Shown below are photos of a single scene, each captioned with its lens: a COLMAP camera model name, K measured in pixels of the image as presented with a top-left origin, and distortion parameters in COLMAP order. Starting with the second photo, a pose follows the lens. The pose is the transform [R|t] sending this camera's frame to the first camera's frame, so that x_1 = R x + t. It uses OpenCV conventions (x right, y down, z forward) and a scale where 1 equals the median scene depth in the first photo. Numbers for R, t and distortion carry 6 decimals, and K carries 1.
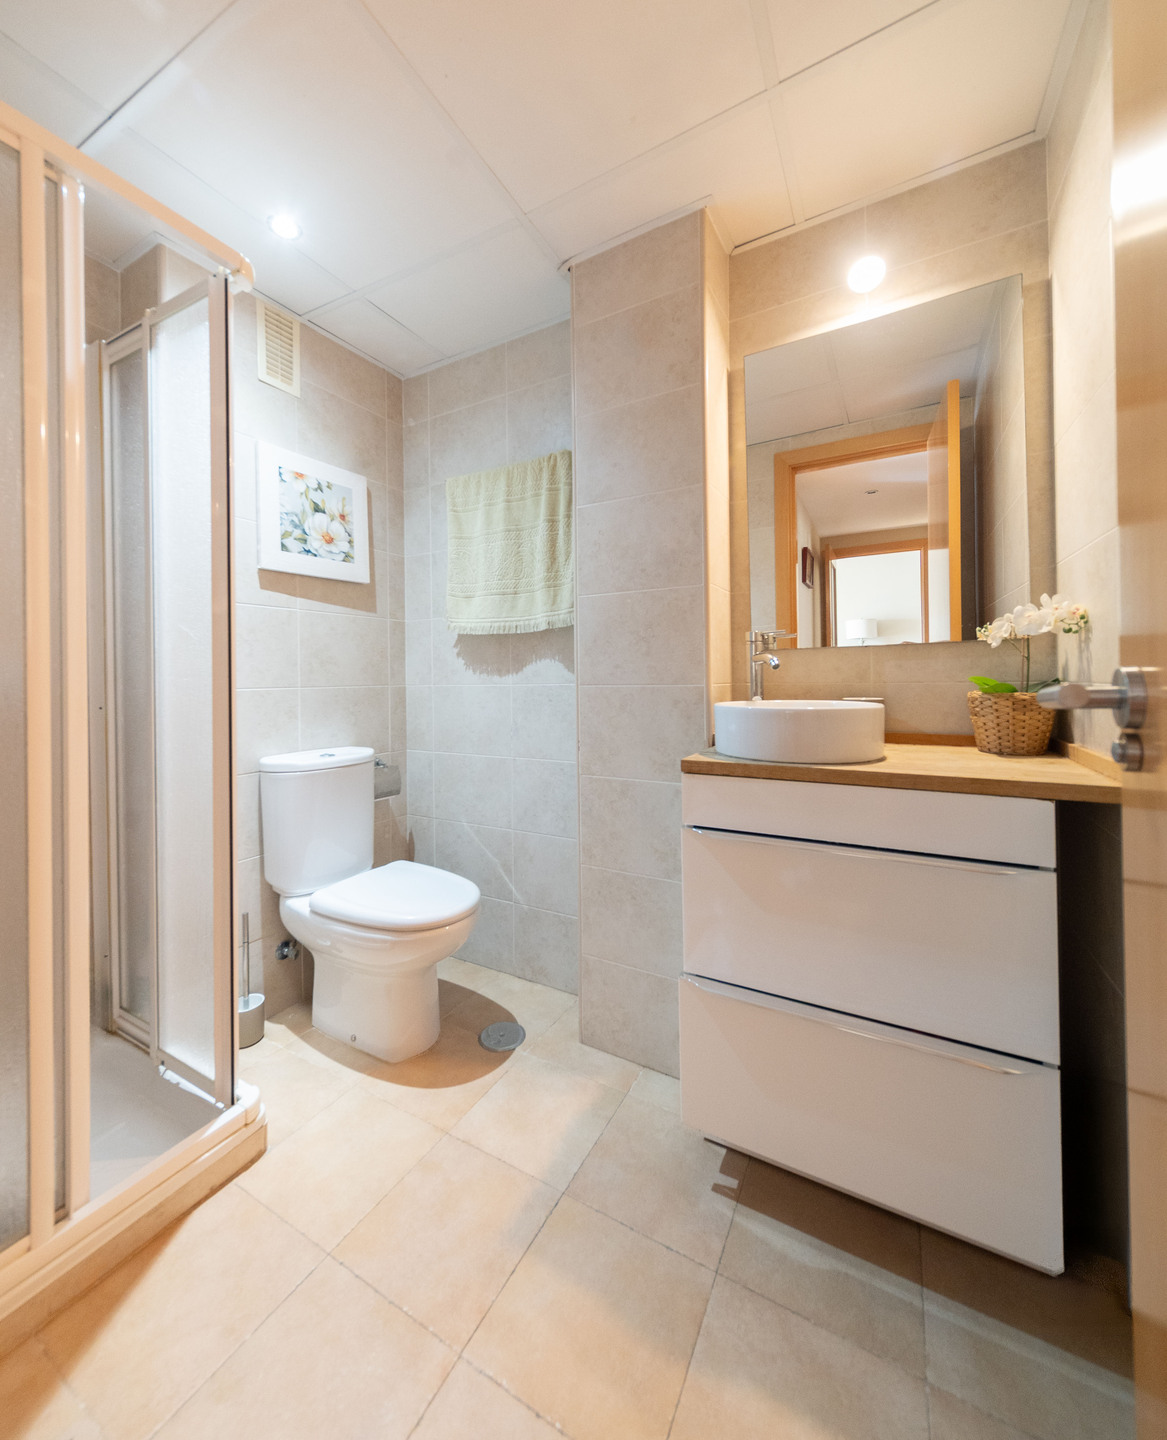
lens RADIAL K [[562.5, 0, 575.6], [0, 562.5, 678.6], [0, 0, 1]] dist [0.005913, 0.000017]
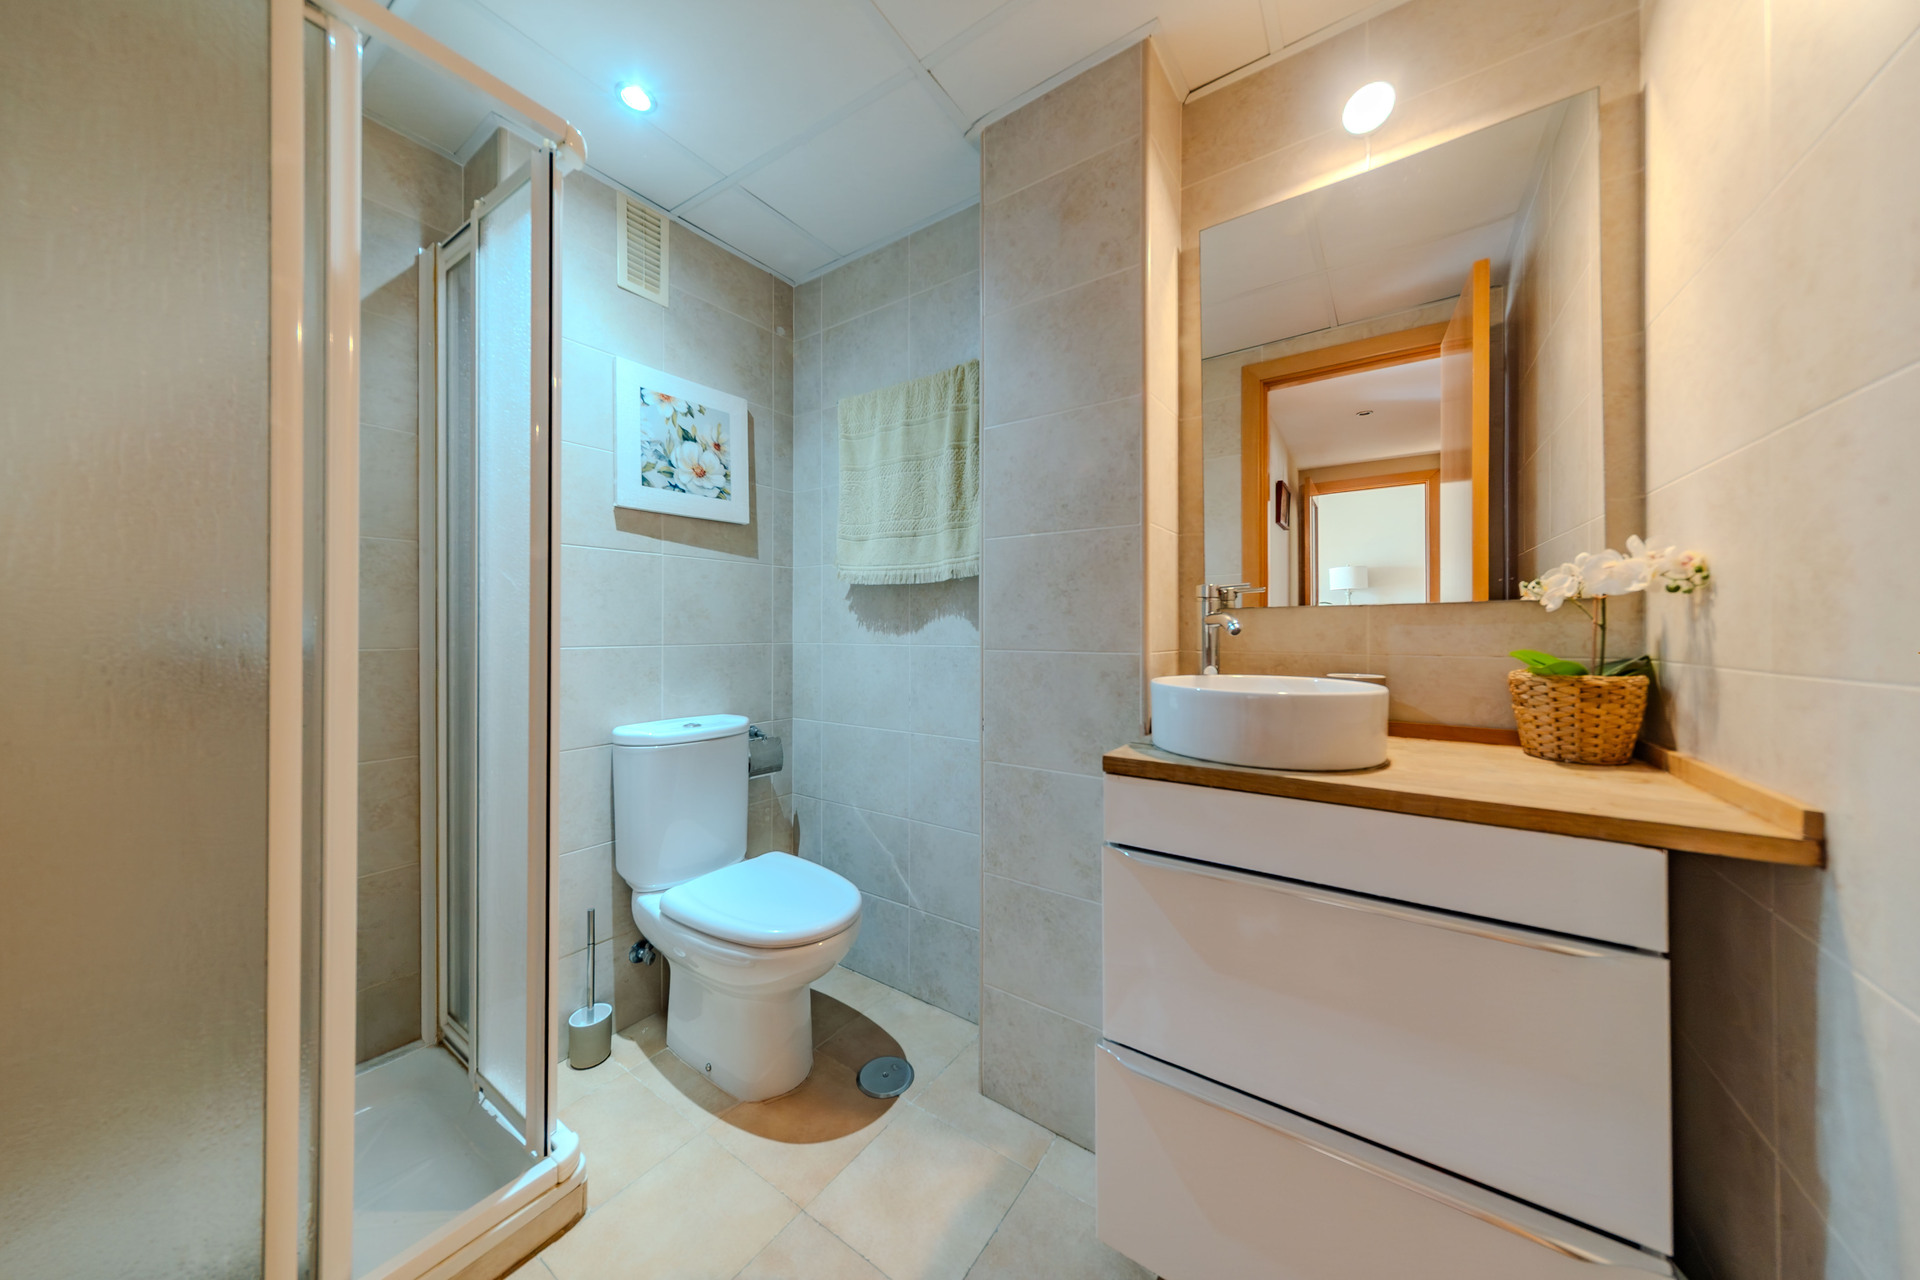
lens RADIAL K [[625.7, 0, 957.9], [0, 625.7, 629.7], [0, 0, 1]] dist [0.005159, -0.000083]
pose [[0.996218, 0.013509, -0.085837, 0.048078], [-0.013693, 0.999905, -0.001553, -0.015331], [0.085808, 0.002722, 0.996308, 0.110721]]
